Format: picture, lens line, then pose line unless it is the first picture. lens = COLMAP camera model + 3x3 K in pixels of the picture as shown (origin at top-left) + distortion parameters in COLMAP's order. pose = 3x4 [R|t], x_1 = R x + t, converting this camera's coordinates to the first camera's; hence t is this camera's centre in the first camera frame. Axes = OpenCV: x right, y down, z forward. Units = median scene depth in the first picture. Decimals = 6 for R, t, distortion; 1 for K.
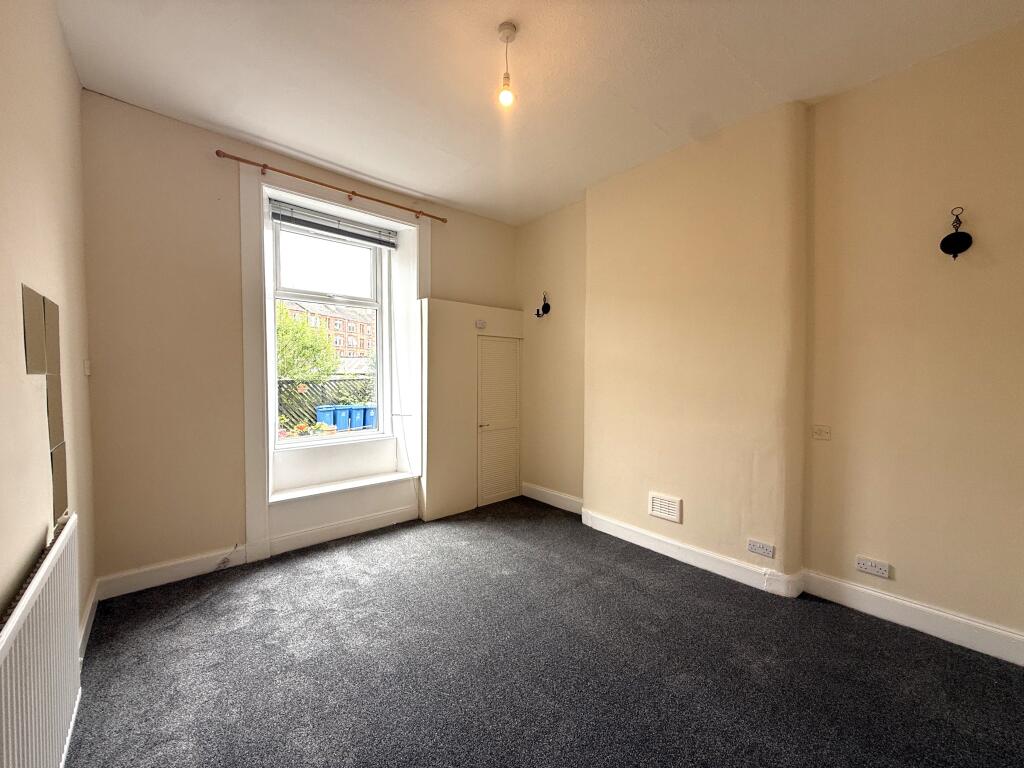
lens RADIAL K [[410.2, 0, 510.3], [0, 410.2, 388.6], [0, 0, 1]] dist [-0.001256, -0.000201]
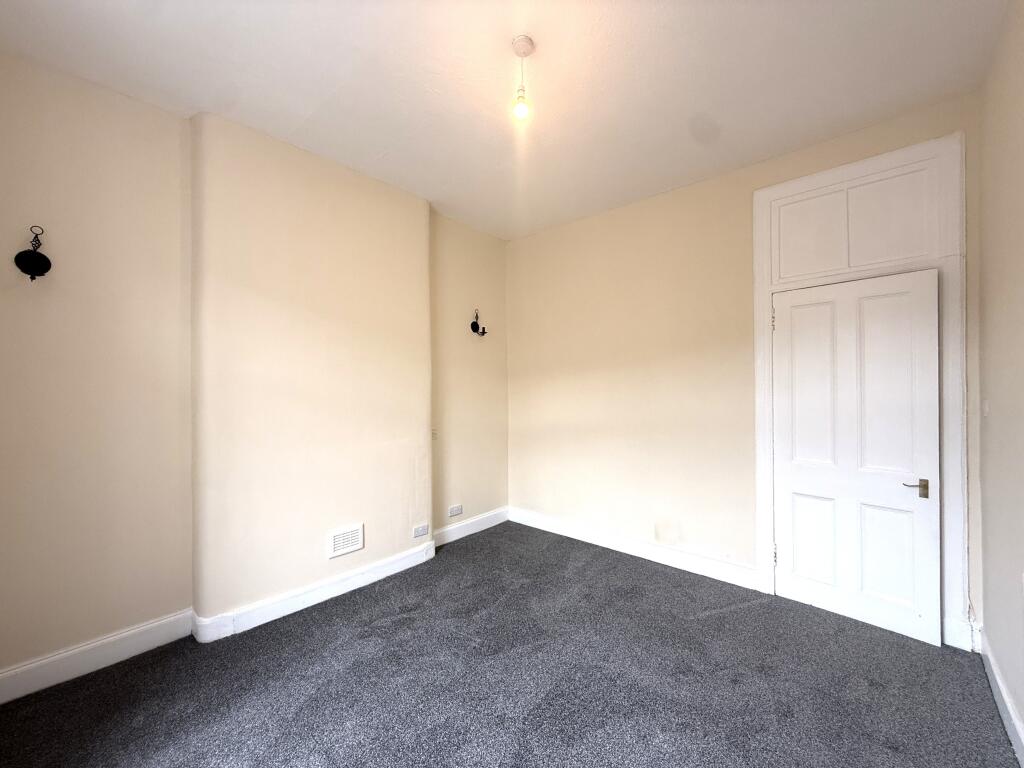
lens RADIAL K [[410.2, 0, 510.3], [0, 410.2, 388.6], [0, 0, 1]] dist [-0.001256, -0.000201]
pose [[-0.119054, 0.003228, 0.992882, -0.682596], [0.051700, 0.998658, 0.002952, -0.043448], [-0.991541, 0.051684, -0.119062, 0.834052]]
